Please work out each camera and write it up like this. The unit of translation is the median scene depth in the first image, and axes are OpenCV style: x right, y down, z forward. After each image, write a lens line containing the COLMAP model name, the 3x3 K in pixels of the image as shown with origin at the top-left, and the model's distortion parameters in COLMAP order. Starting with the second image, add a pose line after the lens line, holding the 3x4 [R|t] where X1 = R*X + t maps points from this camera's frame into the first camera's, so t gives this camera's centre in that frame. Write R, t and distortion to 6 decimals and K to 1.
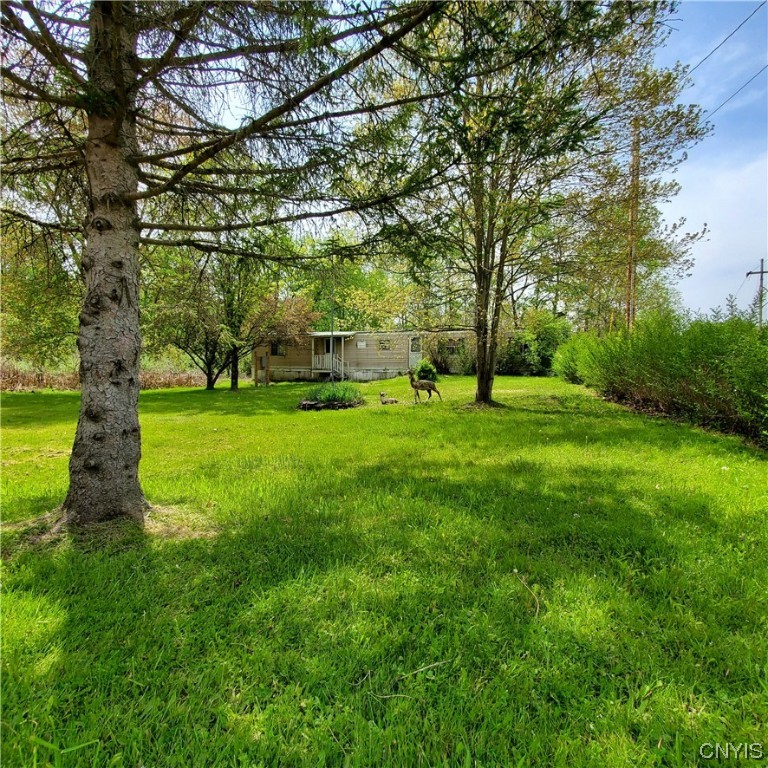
lens RADIAL K [[402.8, 0, 378.9], [0, 402.8, 375.9], [0, 0, 1]] dist [-0.001389, -0.000846]
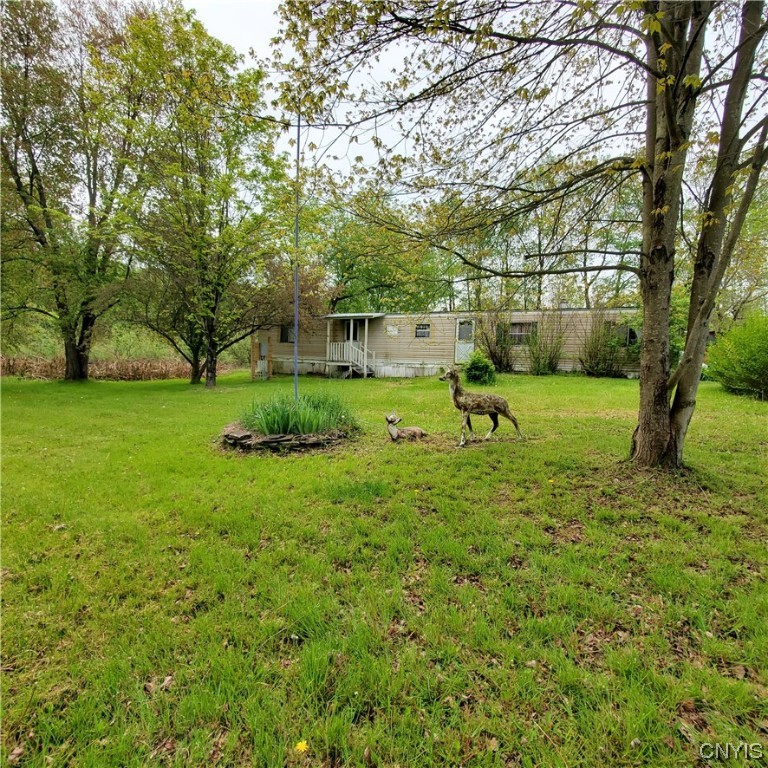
lens RADIAL K [[402.8, 0, 378.9], [0, 402.8, 375.9], [0, 0, 1]] dist [-0.001389, -0.000846]
pose [[0.992734, 0.029157, -0.116746, 0.023019], [-0.026885, 0.999418, 0.020986, -0.007176], [0.117290, -0.017694, 0.992940, 0.260080]]
